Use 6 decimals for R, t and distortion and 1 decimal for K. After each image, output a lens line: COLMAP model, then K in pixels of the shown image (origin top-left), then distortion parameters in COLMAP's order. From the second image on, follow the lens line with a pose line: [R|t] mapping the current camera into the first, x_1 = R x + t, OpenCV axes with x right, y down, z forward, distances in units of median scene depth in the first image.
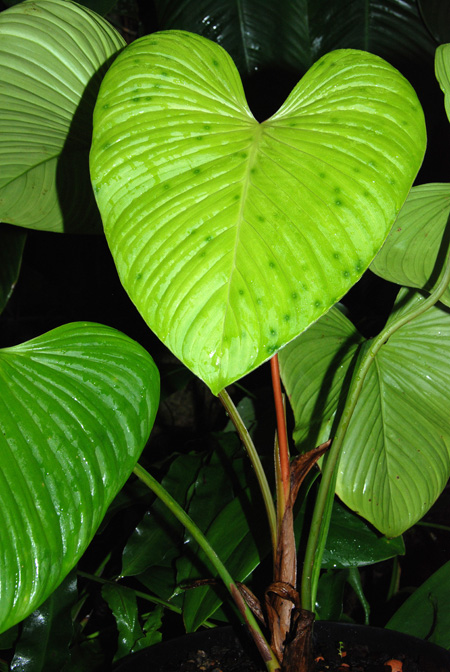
lens RADIAL K [[1134.6, 0, 225.7], [0, 1134.6, 333.6], [0, 0, 1]] dist [0.058701, 0.000000]
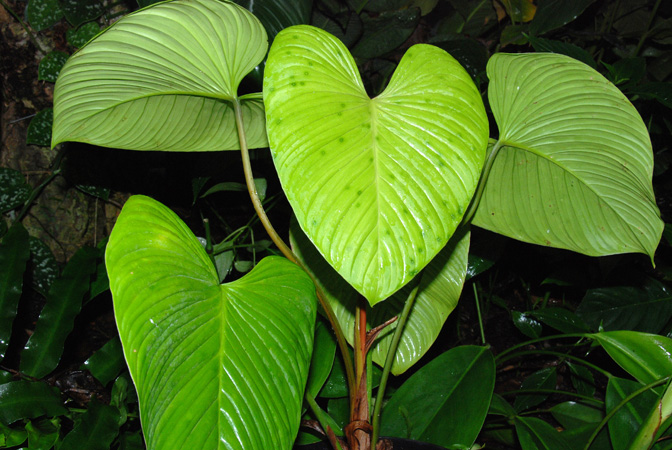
lens RADIAL K [[969.2, 0, 335.4], [0, 969.2, 227.4], [0, 0, 1]] dist [-0.041562, 0.000000]
pose [[0.938587, -0.032824, 0.343477, -0.423406], [0.002830, 0.996164, 0.087464, -0.137187], [-0.345030, -0.081121, 0.935079, -0.082734]]
